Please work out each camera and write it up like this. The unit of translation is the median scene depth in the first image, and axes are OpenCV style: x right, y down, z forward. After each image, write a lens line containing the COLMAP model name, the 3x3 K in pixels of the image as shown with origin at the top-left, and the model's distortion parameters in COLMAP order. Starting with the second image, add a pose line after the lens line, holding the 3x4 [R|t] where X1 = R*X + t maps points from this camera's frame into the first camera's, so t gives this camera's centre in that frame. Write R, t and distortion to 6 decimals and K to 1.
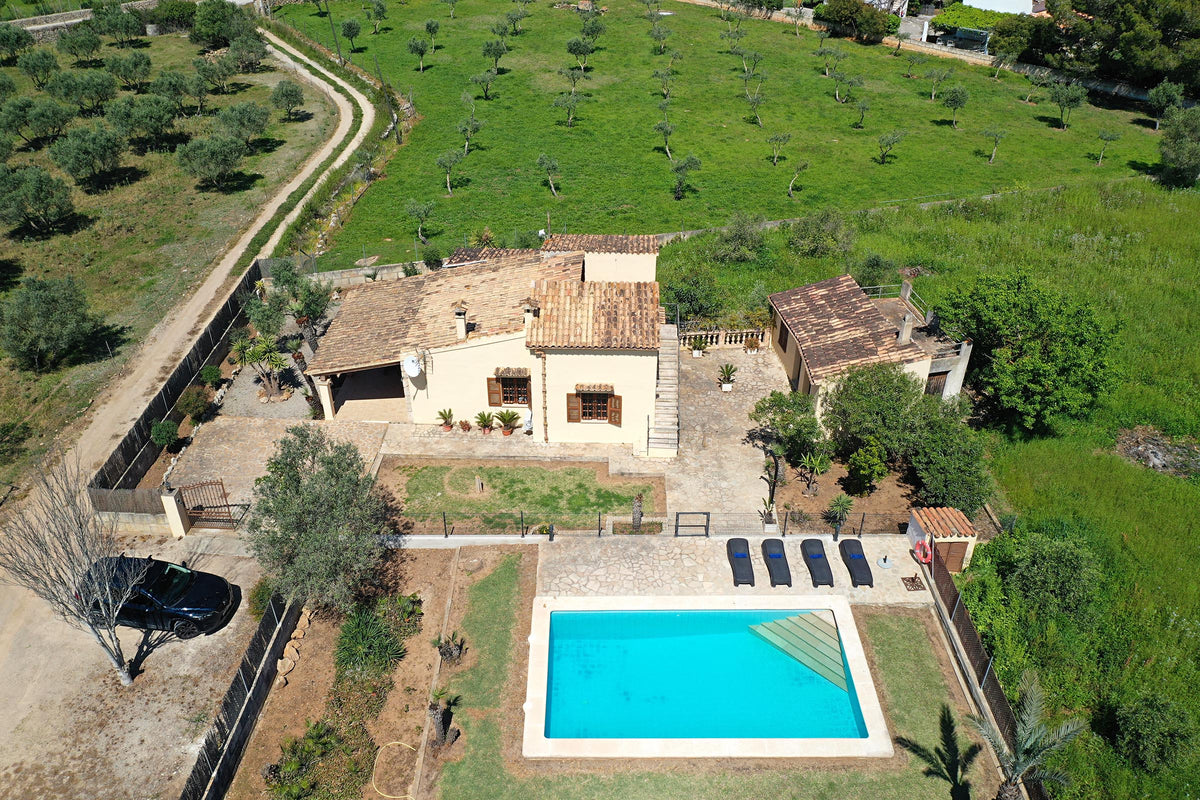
lens RADIAL K [[942.3, 0, 605.0], [0, 942.3, 385.7], [0, 0, 1]] dist [0.004371, 0.005453]
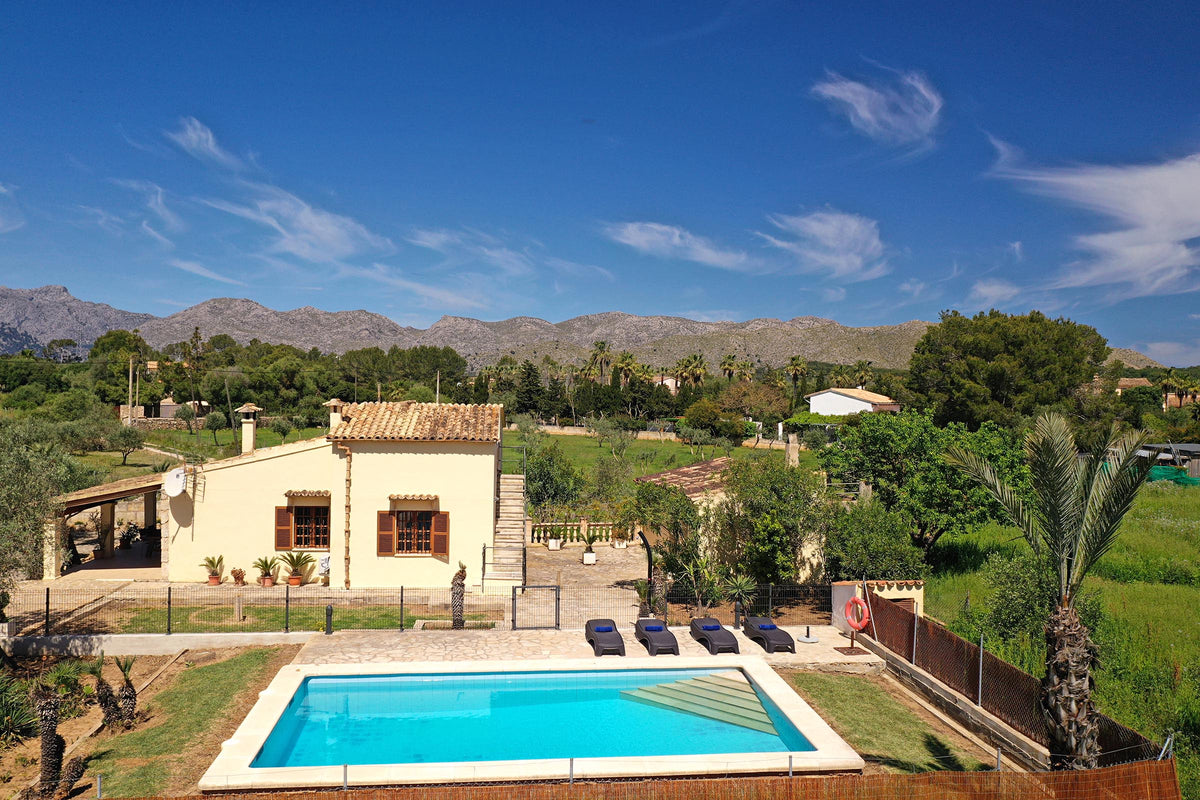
lens RADIAL K [[943.6, 0, 605.3], [0, 943.6, 397.6], [0, 0, 1]] dist [-0.008603, 0.004318]
pose [[0.993144, 0.010885, 0.116388, 0.060126], [0.051881, 0.851175, -0.522311, 0.383513], [-0.104752, 0.524769, 0.844775, 0.313960]]
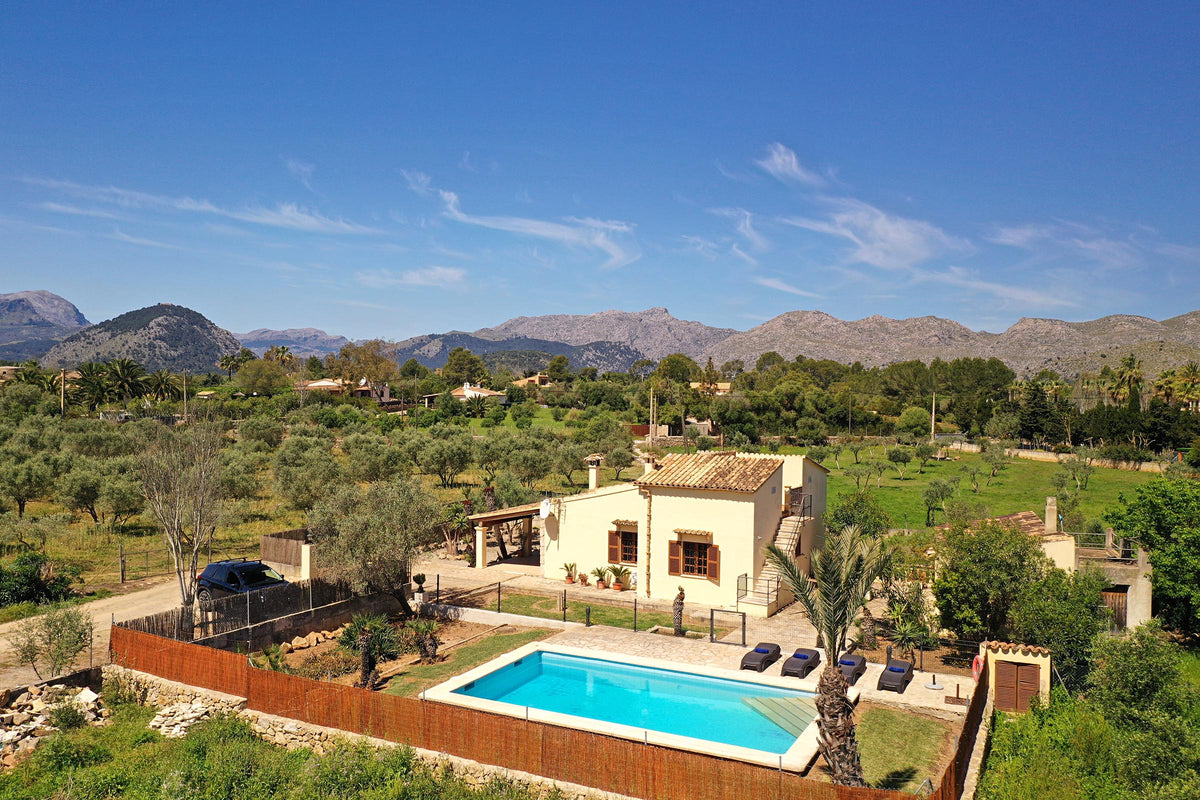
lens RADIAL K [[943.6, 0, 605.3], [0, 943.6, 397.6], [0, 0, 1]] dist [-0.008603, 0.004318]
pose [[0.893871, 0.011350, -0.448180, 0.393369], [-0.247303, 0.846313, -0.471801, 0.418850], [0.373945, 0.532565, 0.759302, 0.138295]]
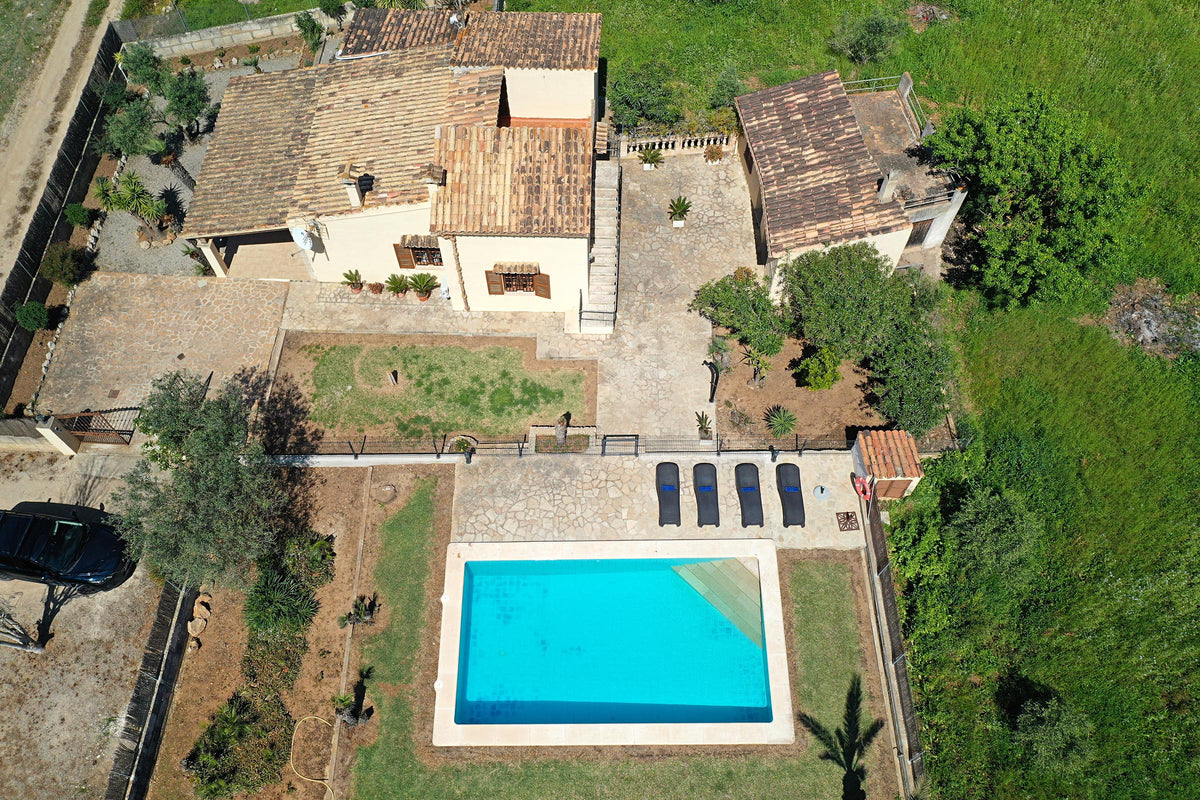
lens RADIAL K [[942.3, 0, 605.0], [0, 942.3, 385.7], [0, 0, 1]] dist [0.004371, 0.005453]
pose [[0.999997, -0.001937, -0.001383, 0.079161], [0.002355, 0.889629, 0.456678, -0.328310], [0.000346, -0.456680, 0.889631, 0.203921]]
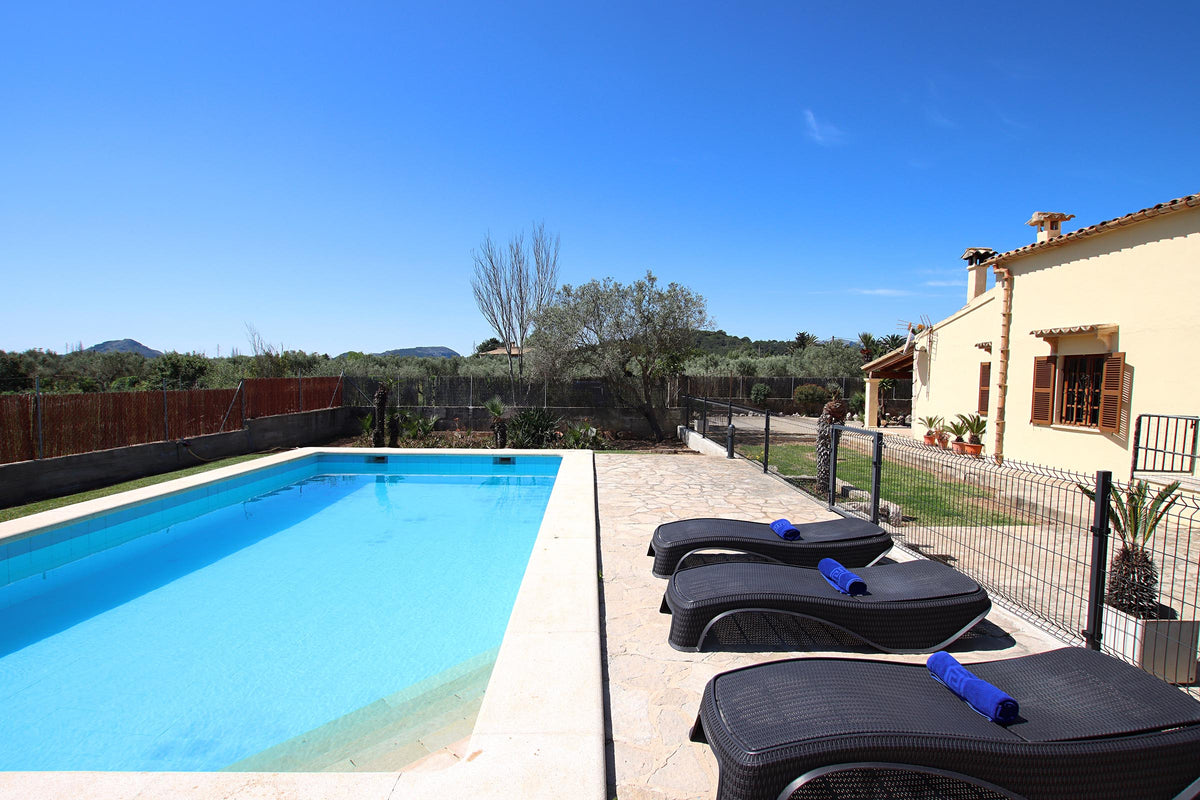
lens RADIAL K [[578.9, 0, 616.4], [0, 578.9, 397.4], [0, 0, 1]] dist [-0.000668, 0.000532]
pose [[0.040178, 0.031193, -0.998706, 0.297158], [-0.551661, 0.834060, 0.003857, 0.169014], [0.833100, 0.550792, 0.050719, 0.905004]]
